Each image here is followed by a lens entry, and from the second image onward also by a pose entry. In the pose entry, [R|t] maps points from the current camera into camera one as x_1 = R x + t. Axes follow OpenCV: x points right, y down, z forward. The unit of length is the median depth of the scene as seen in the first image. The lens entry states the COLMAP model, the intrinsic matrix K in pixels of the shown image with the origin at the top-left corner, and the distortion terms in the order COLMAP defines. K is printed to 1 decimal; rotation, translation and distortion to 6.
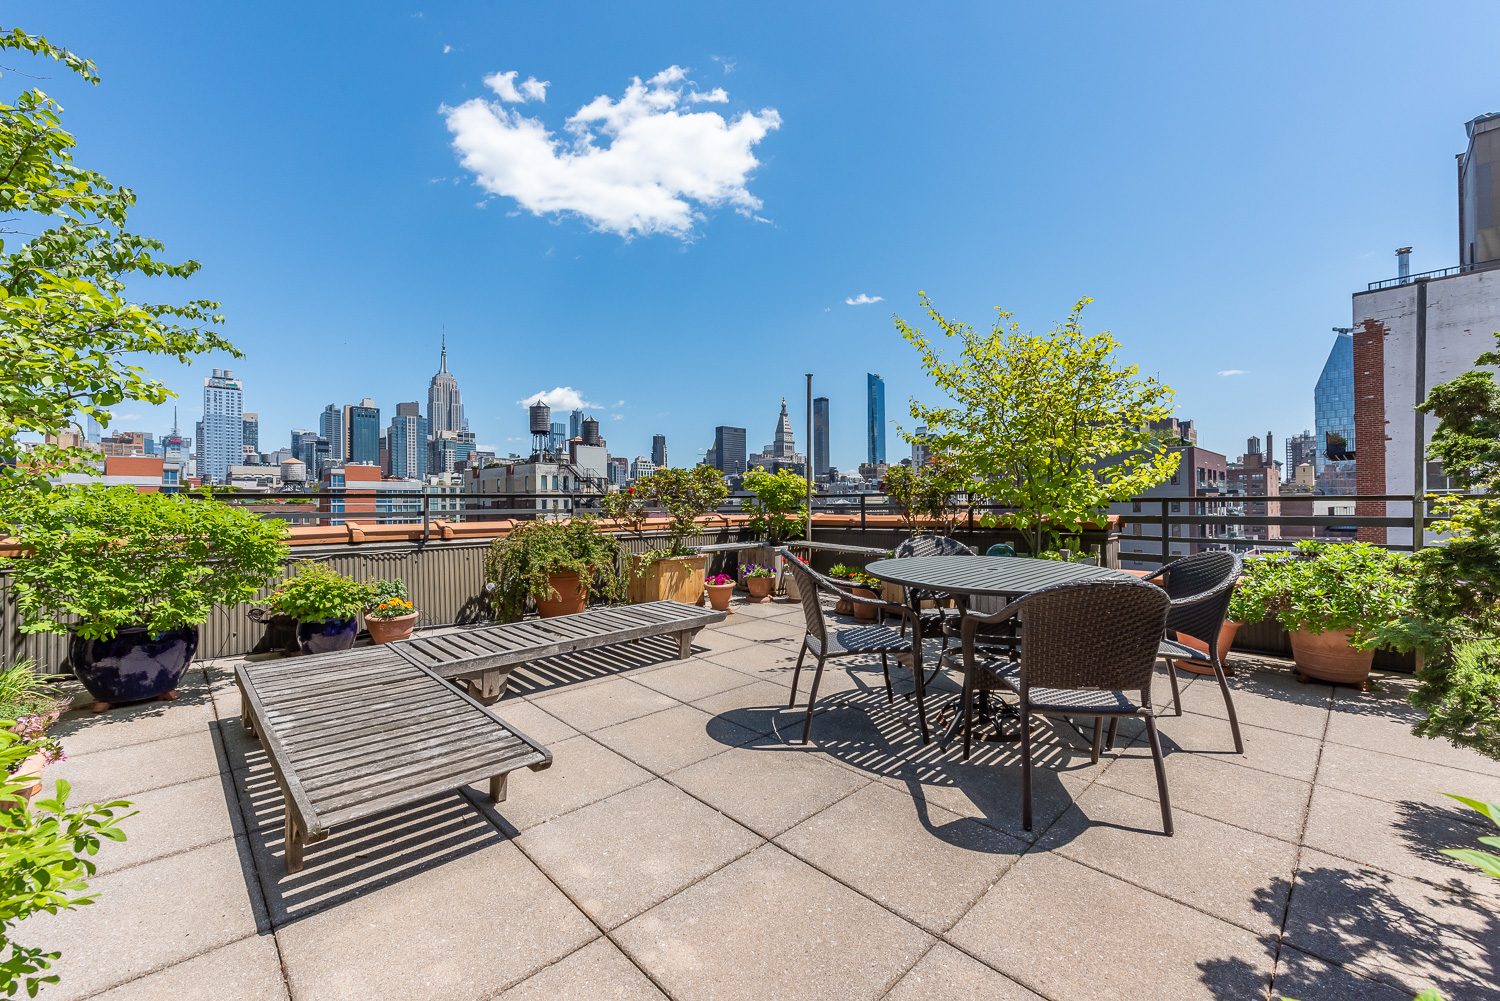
lens RADIAL K [[610.6, 0, 757.8], [0, 610.6, 504.2], [0, 0, 1]] dist [0.001949, -0.000031]
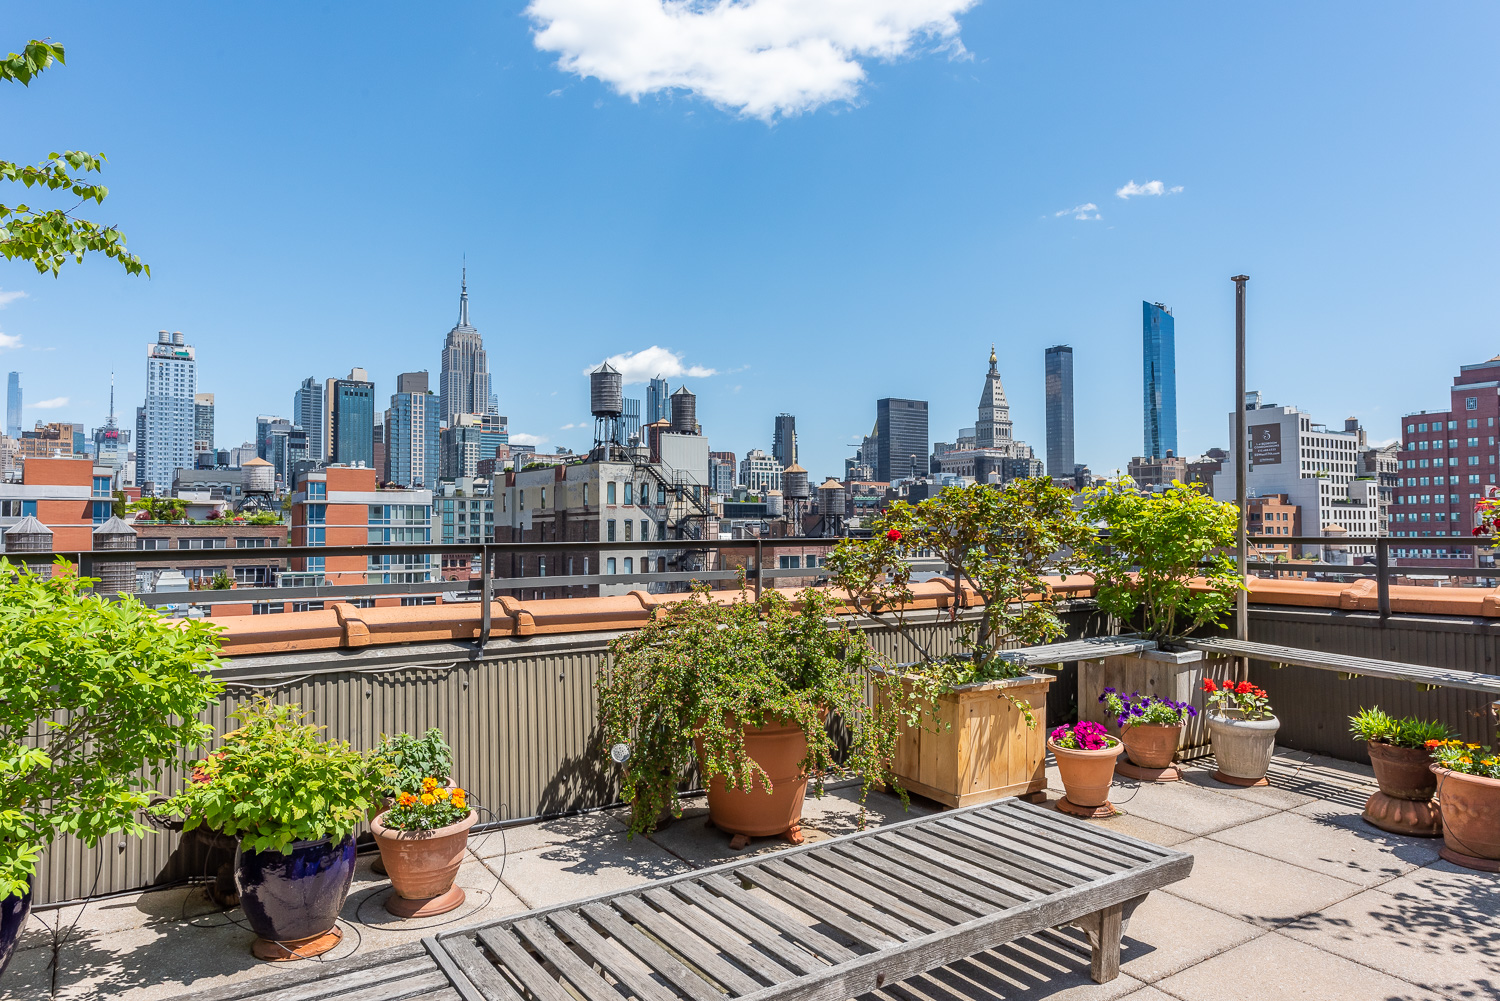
lens RADIAL K [[997.5, 0, 750.0], [0, 997.5, 500.5], [0, 0, 1]] dist [0.011045, -0.001201]
pose [[0.981470, -0.000791, -0.191616, -0.179009], [-0.004171, 0.999666, -0.025490, -0.030964], [0.191572, 0.025817, 0.981139, 0.254406]]
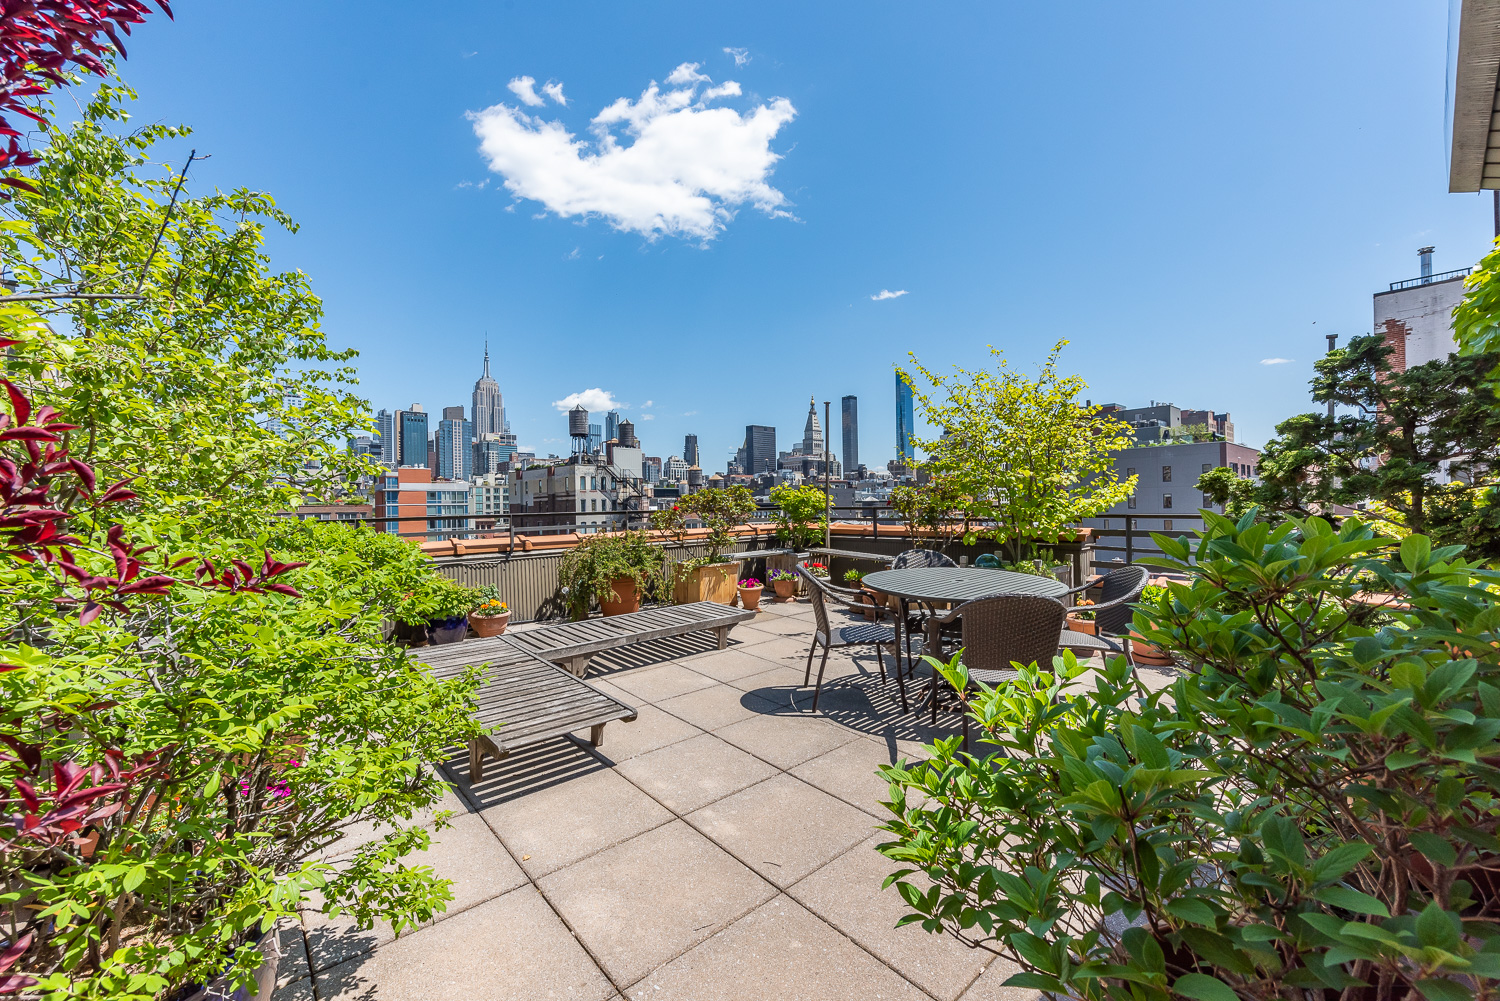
lens RADIAL K [[600.1, 0, 757.2], [0, 600.1, 495.6], [0, 0, 1]] dist [0.001233, -0.000048]
pose [[0.998668, -0.007371, -0.051069, 0.012479], [0.006913, 0.999934, -0.009130, -0.038473], [0.051133, 0.008765, 0.998653, -0.174403]]
